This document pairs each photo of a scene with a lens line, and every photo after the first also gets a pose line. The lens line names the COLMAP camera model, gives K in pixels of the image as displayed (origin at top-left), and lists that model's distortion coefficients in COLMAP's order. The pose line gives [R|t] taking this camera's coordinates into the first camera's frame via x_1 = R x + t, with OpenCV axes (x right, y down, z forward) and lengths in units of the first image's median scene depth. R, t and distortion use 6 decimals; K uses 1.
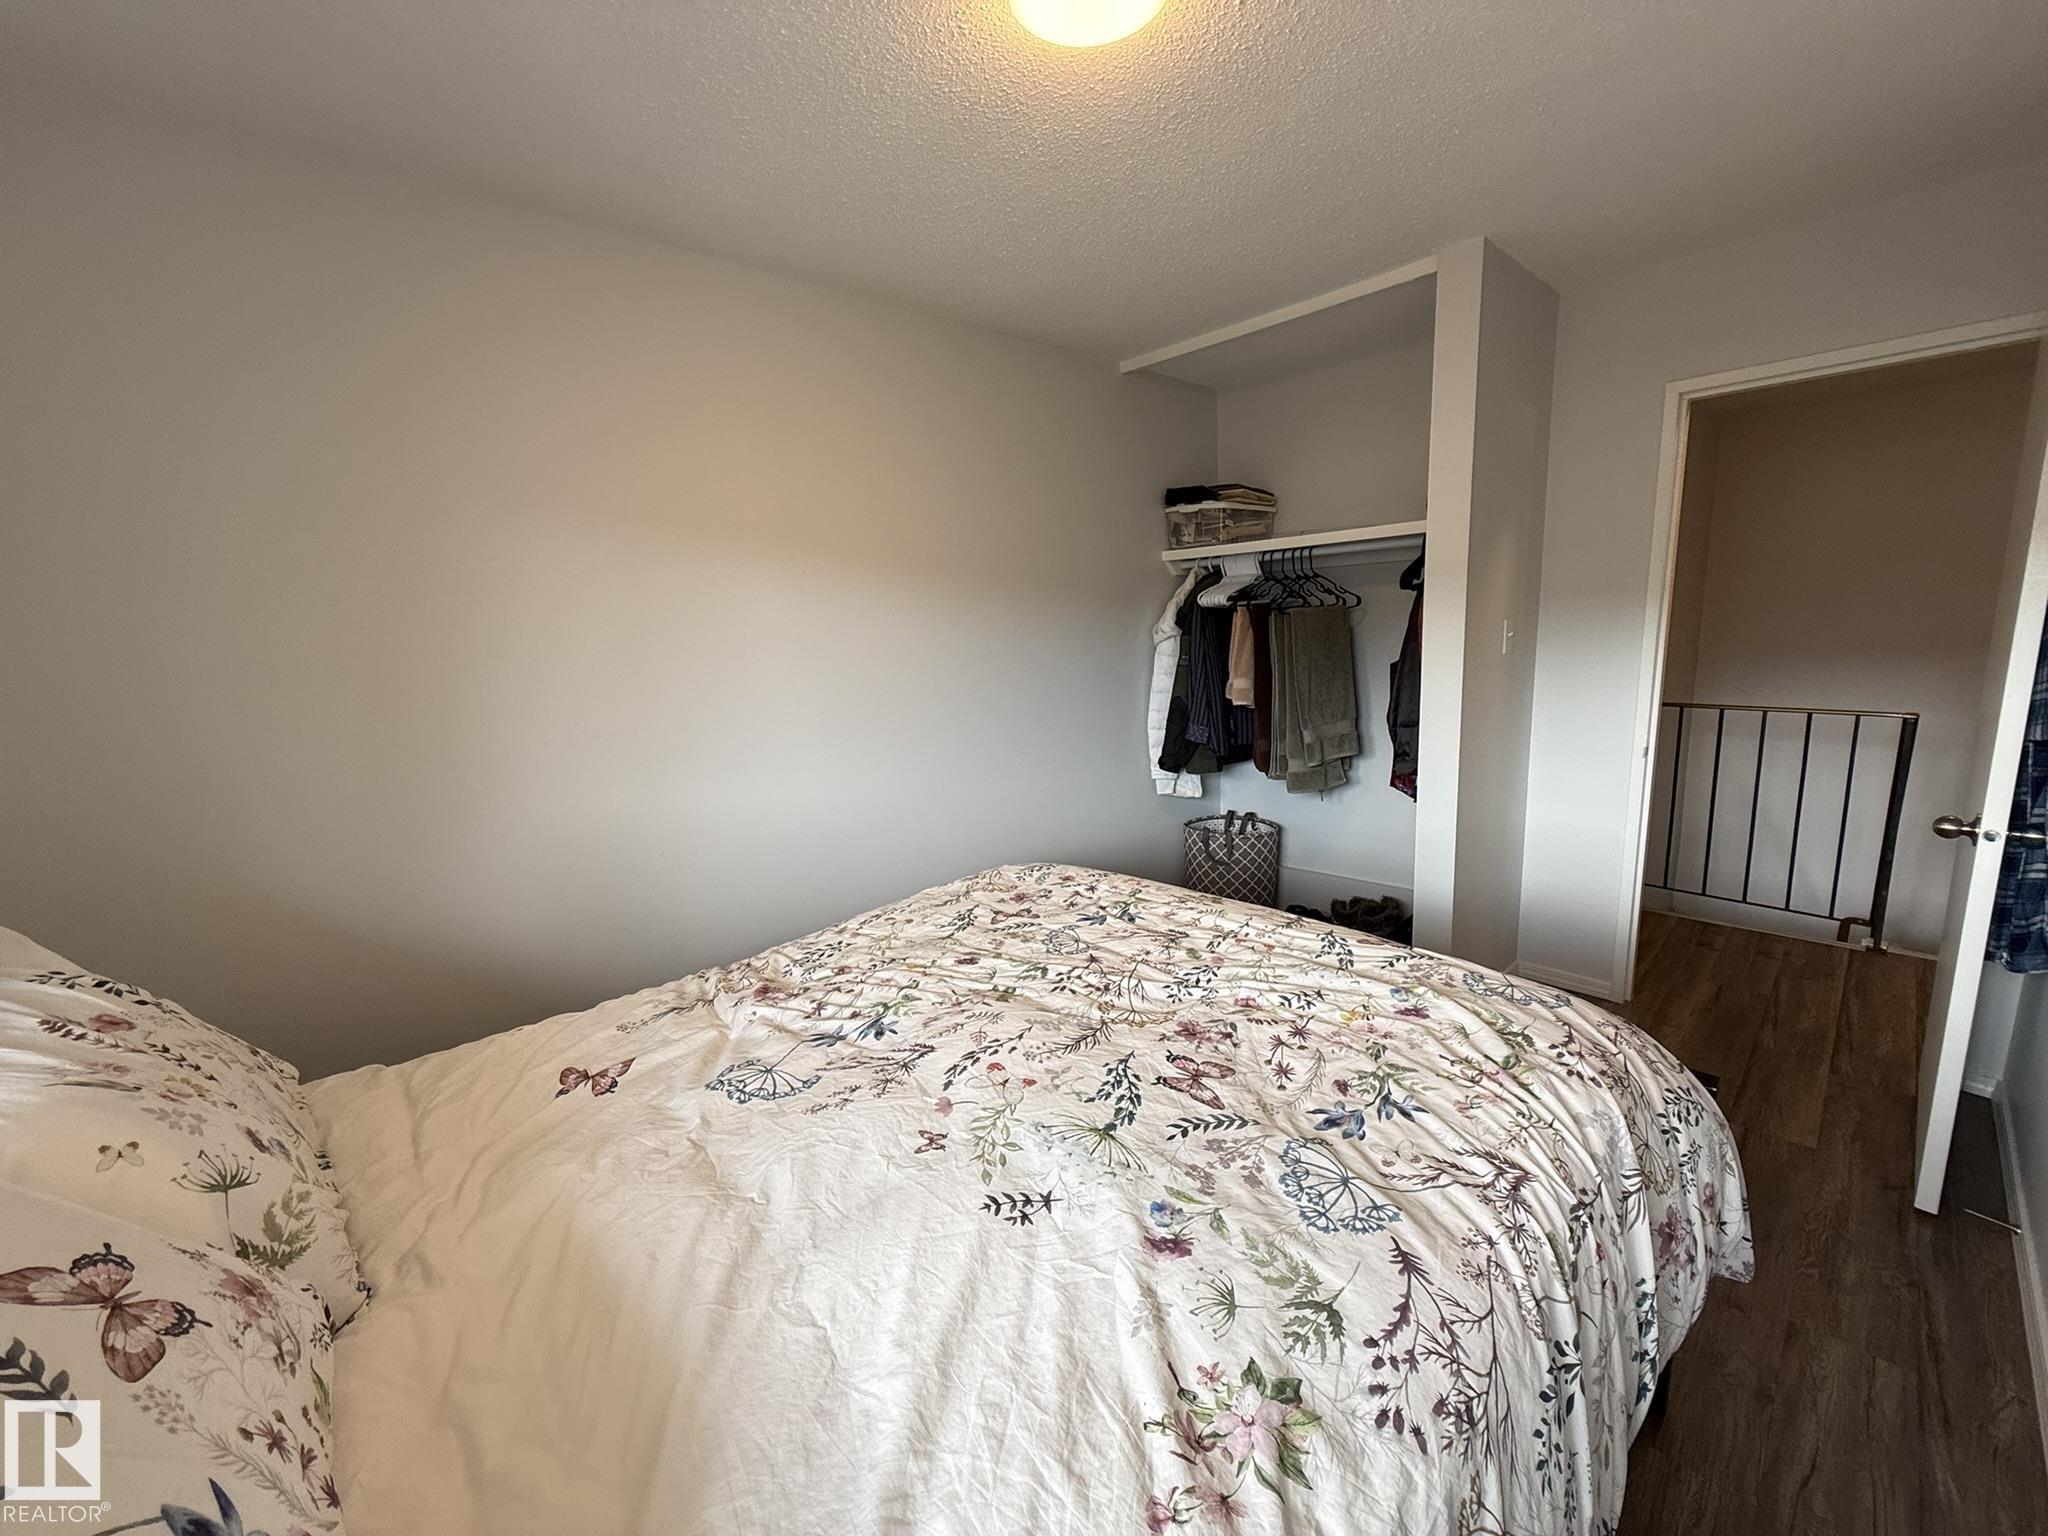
lens RADIAL K [[813.2, 0, 1026.1], [0, 813.2, 771.7], [0, 0, 1]] dist [-0.000298, -0.000110]
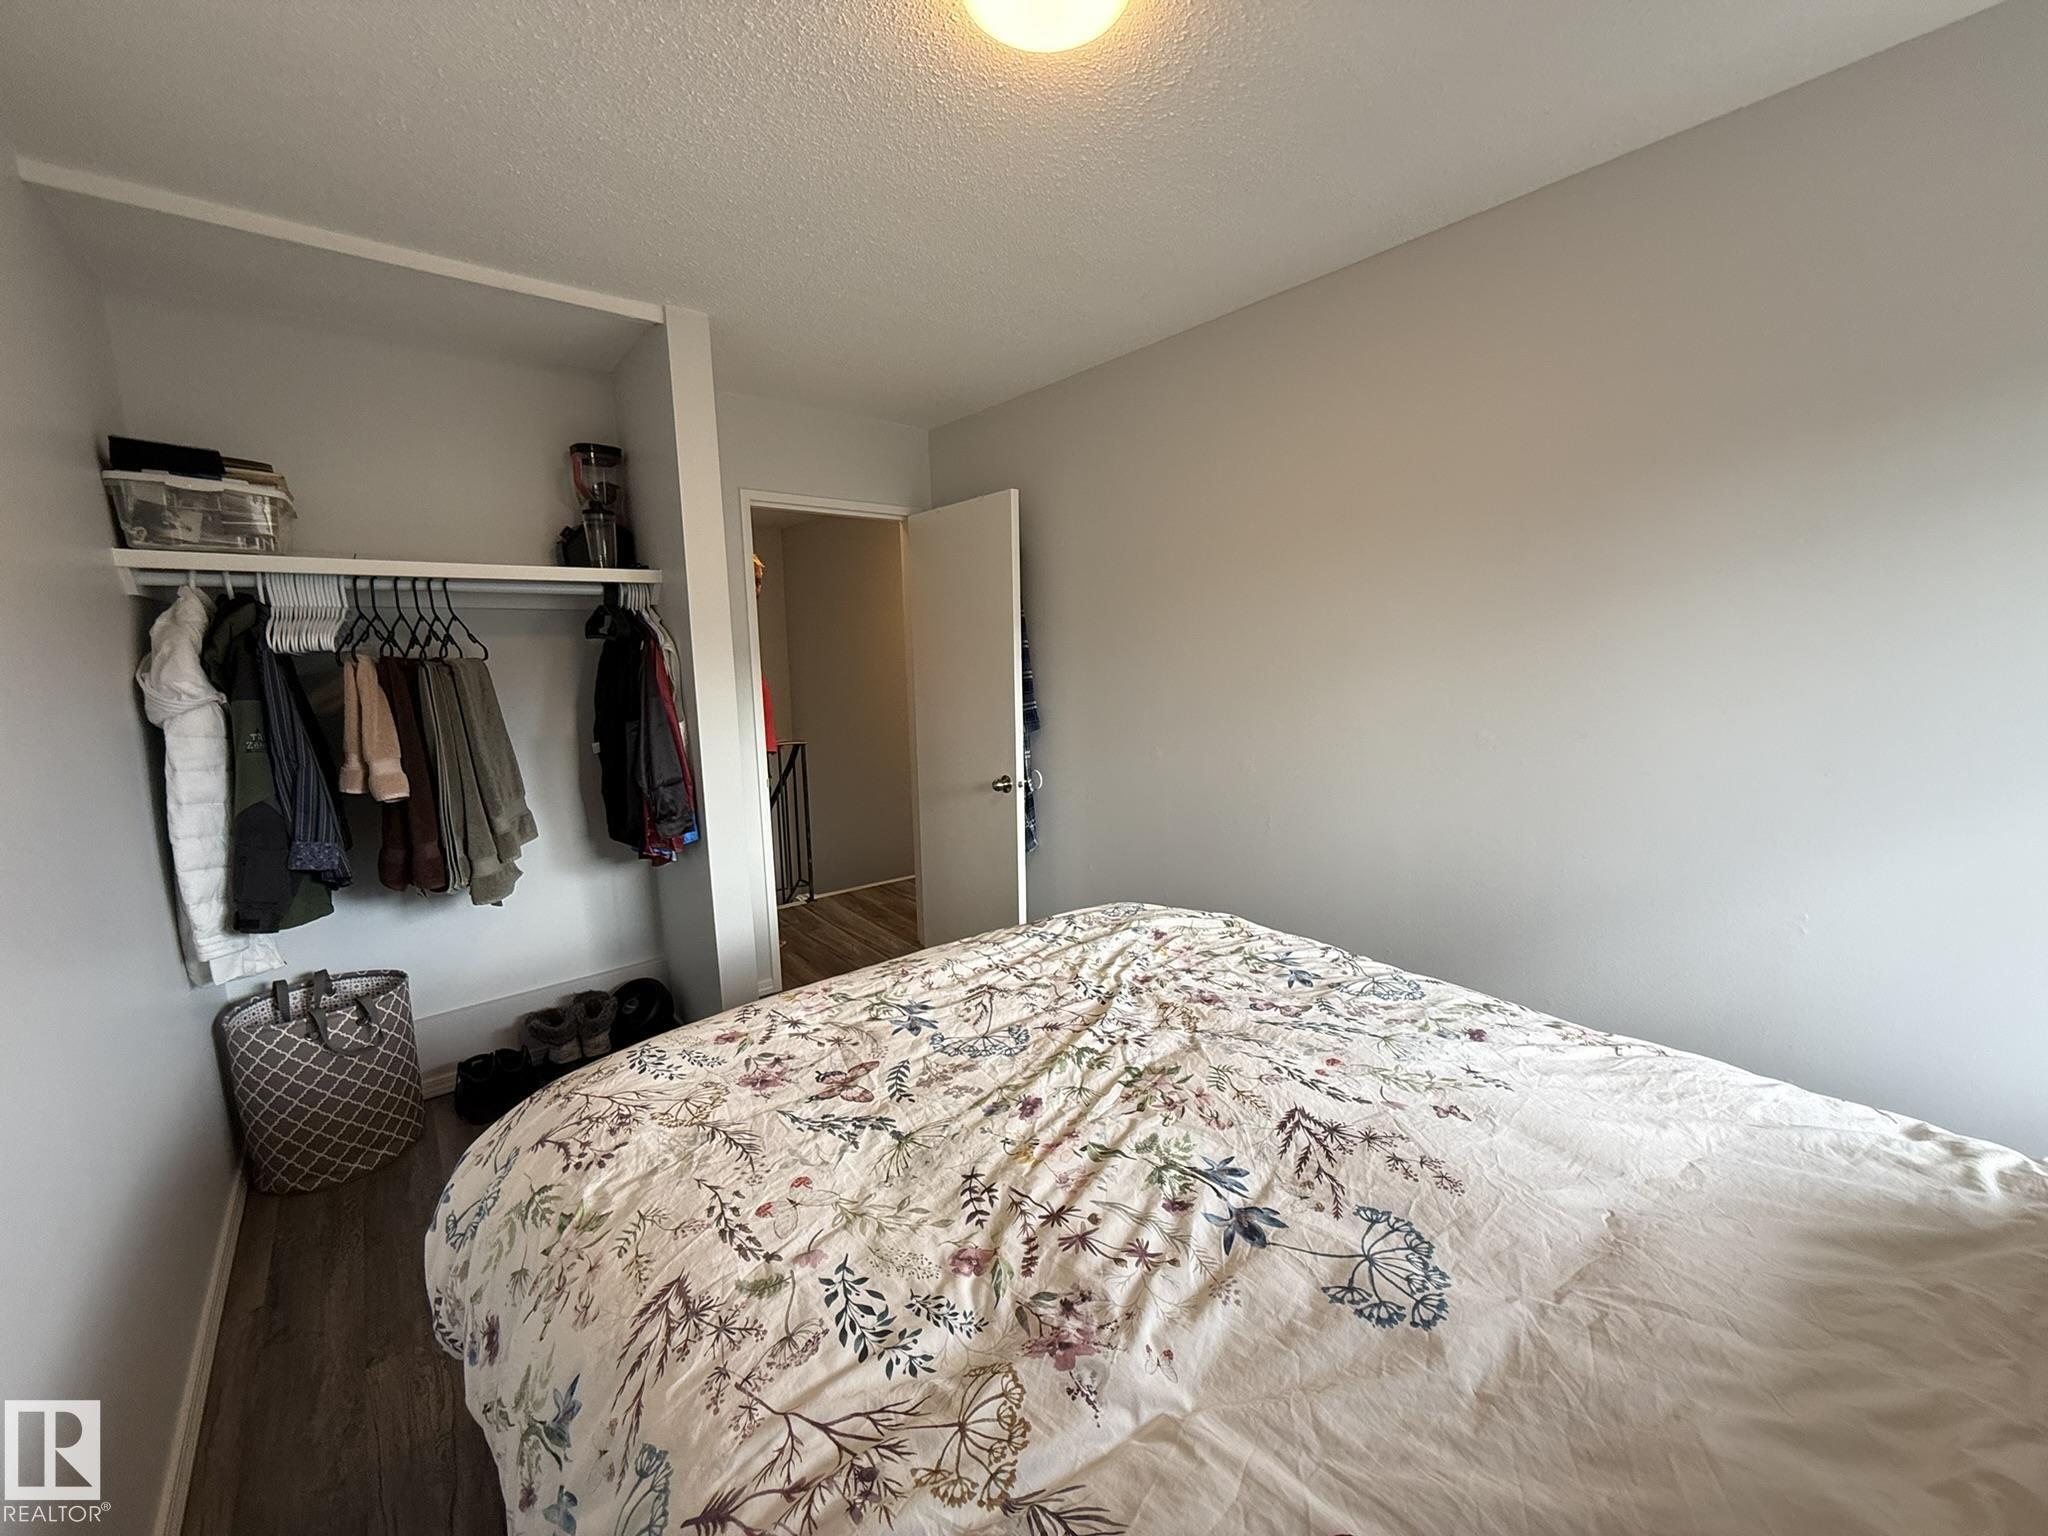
lens RADIAL K [[813.2, 0, 1026.1], [0, 813.2, 771.7], [0, 0, 1]] dist [-0.000298, -0.000110]
pose [[0.073673, -0.102854, 0.991964, -0.664578], [0.197852, 0.976404, 0.086546, -0.106646], [-0.977459, 0.189886, 0.092284, 0.768197]]
